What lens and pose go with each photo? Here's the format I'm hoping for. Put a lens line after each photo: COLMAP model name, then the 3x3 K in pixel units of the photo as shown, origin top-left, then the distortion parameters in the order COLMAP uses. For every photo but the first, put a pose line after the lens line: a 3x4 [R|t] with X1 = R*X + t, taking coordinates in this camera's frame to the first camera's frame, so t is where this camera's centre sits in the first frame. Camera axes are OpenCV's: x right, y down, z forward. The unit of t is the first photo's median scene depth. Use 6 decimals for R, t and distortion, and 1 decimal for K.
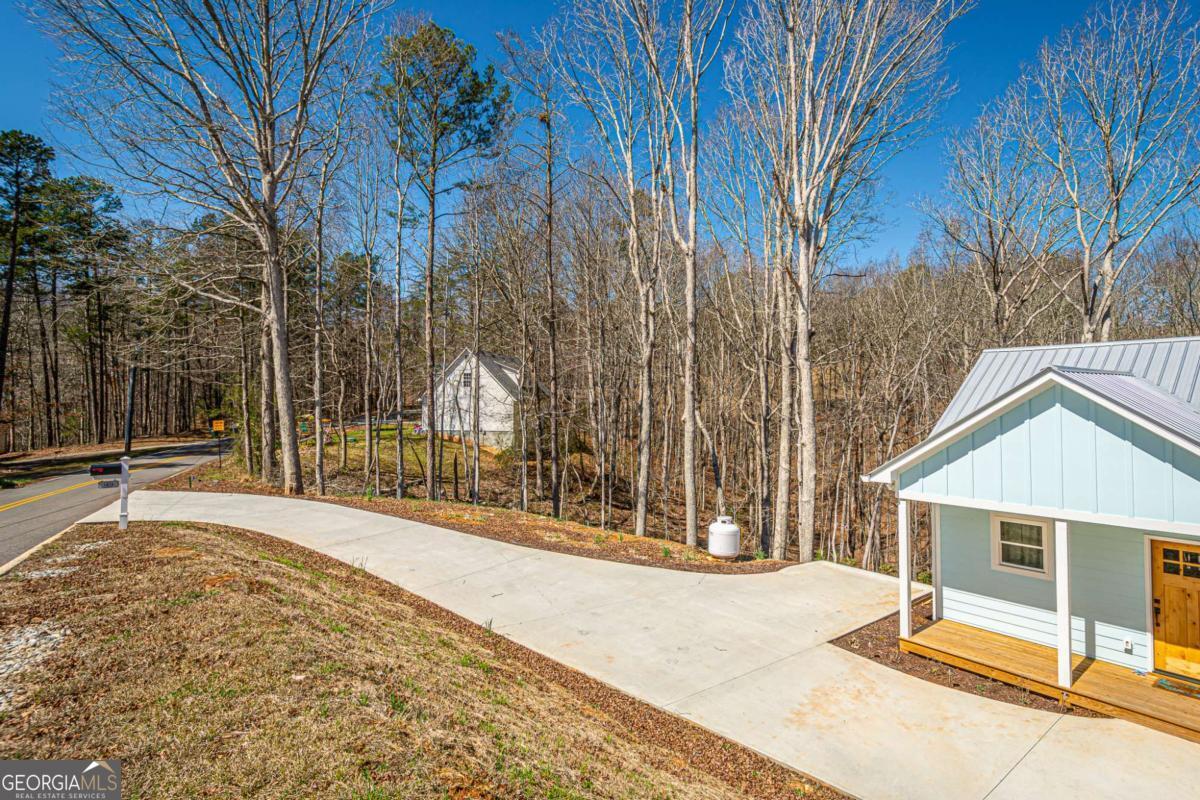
lens RADIAL K [[603.6, 0, 598.0], [0, 603.6, 387.7], [0, 0, 1]] dist [0.002950, -0.001923]
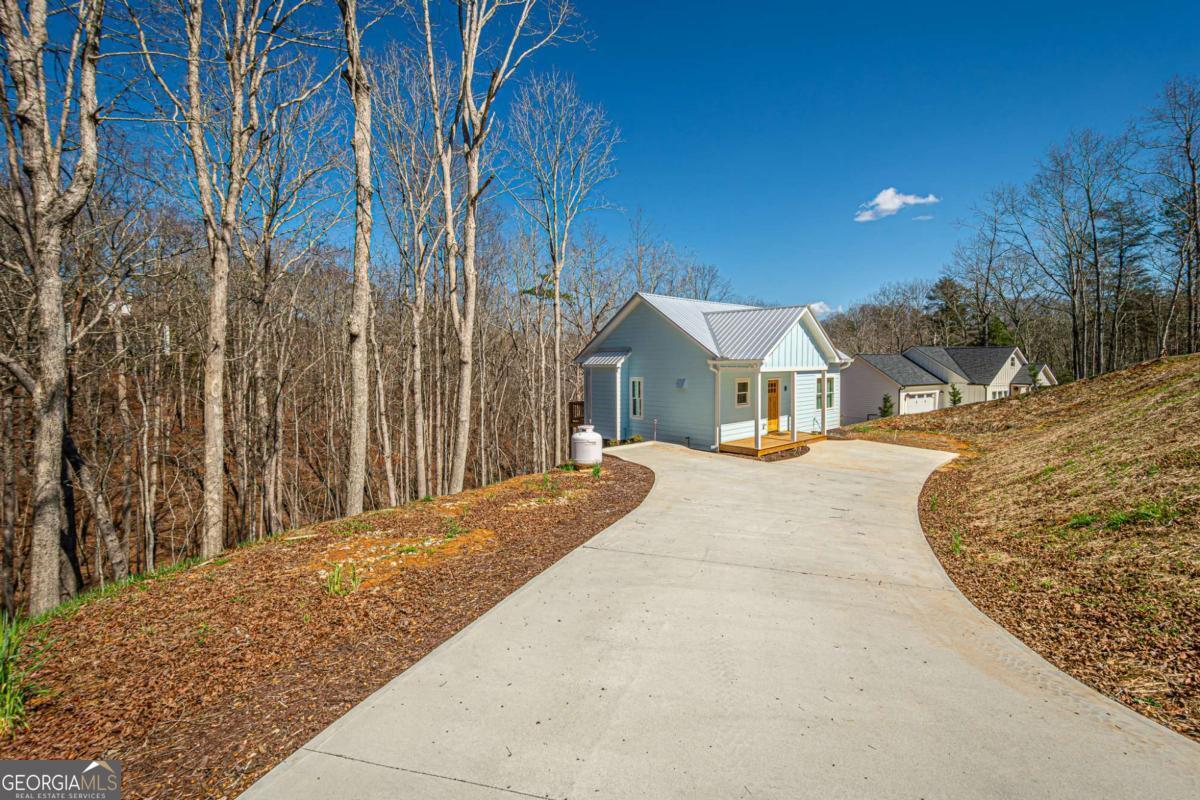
lens RADIAL K [[522.6, 0, 604.4], [0, 522.6, 383.8], [0, 0, 1]] dist [0.005421, -0.000525]
pose [[-0.094380, -0.041713, 0.994662, -0.815195], [-0.021233, 0.998979, 0.039879, 0.138995], [-0.995310, -0.017356, -0.095169, 1.332472]]
